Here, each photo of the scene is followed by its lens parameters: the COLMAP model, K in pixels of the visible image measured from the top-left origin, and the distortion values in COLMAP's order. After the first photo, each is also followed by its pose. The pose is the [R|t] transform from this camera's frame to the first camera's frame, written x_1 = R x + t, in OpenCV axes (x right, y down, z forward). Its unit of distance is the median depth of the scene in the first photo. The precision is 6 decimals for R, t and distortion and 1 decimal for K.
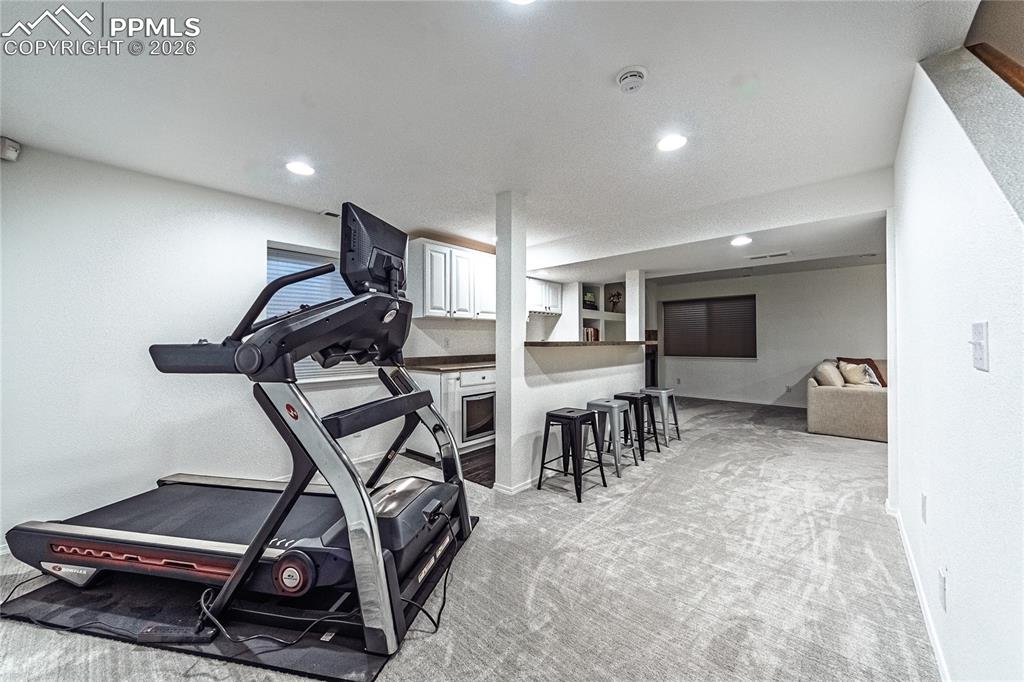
lens RADIAL K [[369.4, 0, 509.6], [0, 369.4, 344.2], [0, 0, 1]] dist [-0.000021, -0.000007]
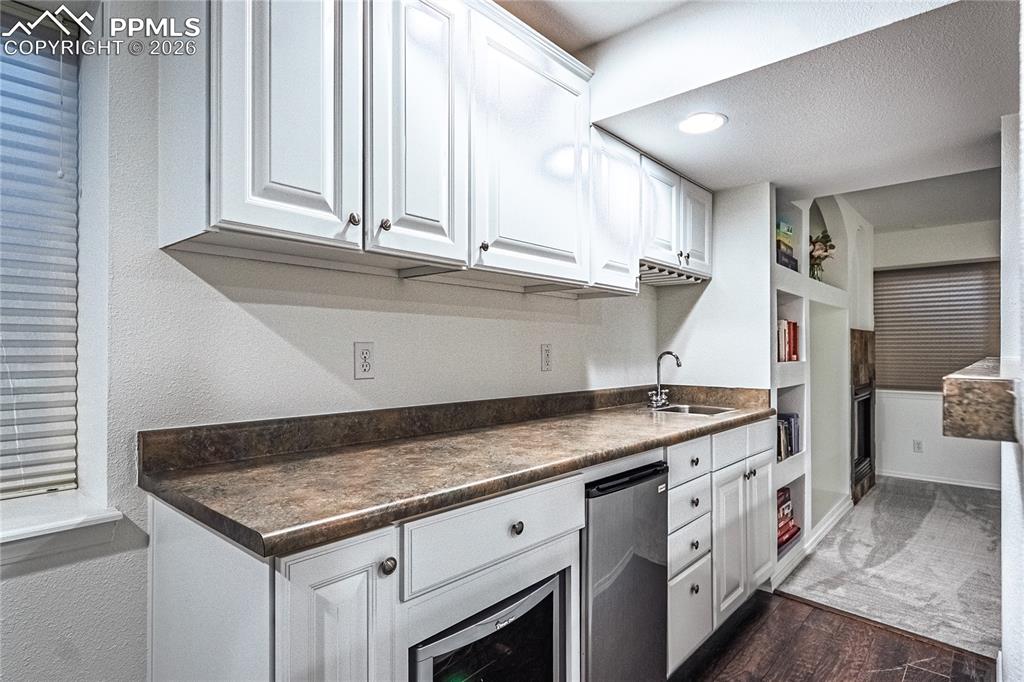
lens RADIAL K [[540.8, 0, 513.8], [0, 540.8, 353.0], [0, 0, 1]] dist [0.000631, 0.000036]
pose [[0.999739, 0.006981, 0.021752, -0.077818], [-0.006788, 0.999937, -0.008954, -0.007467], [-0.021813, 0.008804, 0.999723, 0.676161]]
